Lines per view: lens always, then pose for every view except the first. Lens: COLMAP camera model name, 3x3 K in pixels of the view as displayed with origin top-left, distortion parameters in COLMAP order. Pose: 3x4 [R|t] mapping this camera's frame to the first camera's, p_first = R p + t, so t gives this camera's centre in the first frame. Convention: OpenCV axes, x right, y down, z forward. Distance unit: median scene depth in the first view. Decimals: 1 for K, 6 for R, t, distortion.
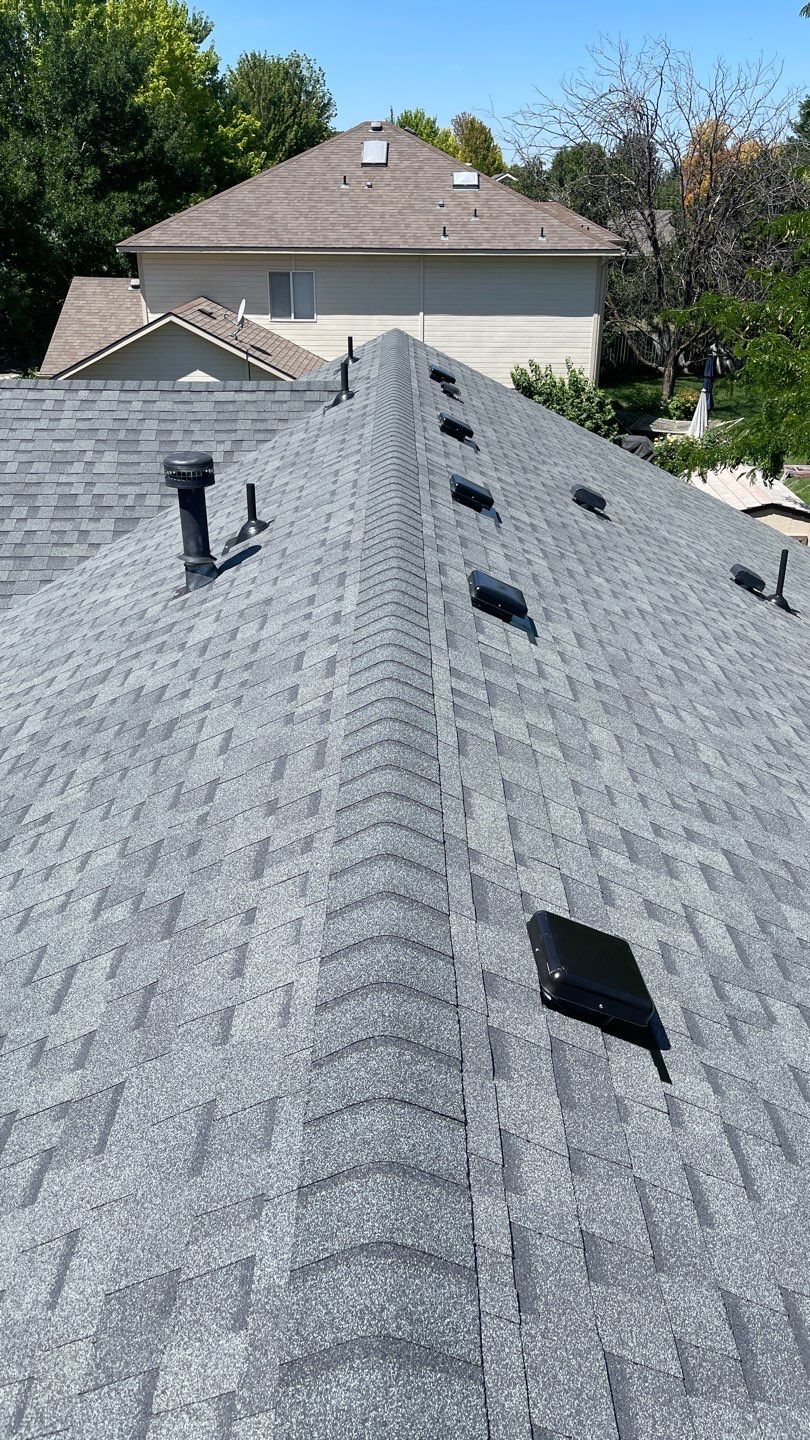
lens RADIAL K [[1074.6, 0, 405.0], [0, 1074.6, 720.0], [0, 0, 1]] dist [-0.000005, 0.000056]
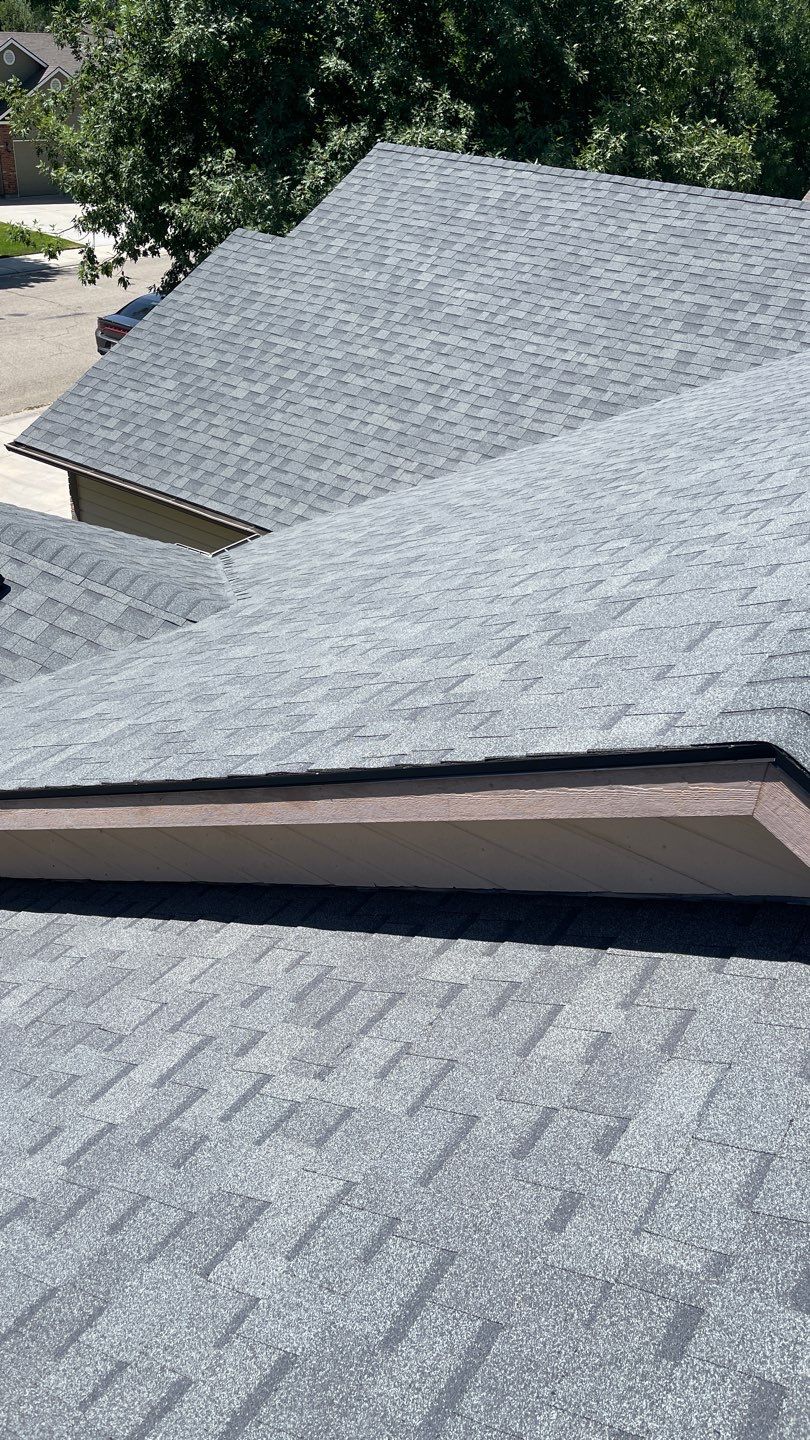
lens RADIAL K [[1074.6, 0, 405.0], [0, 1074.6, 720.0], [0, 0, 1]] dist [-0.000005, 0.000056]
pose [[0.814991, 0.345109, -0.465500, 0.038701], [-0.304991, 0.938508, 0.161810, 0.159659], [0.492717, 0.010100, 0.870131, -0.217612]]
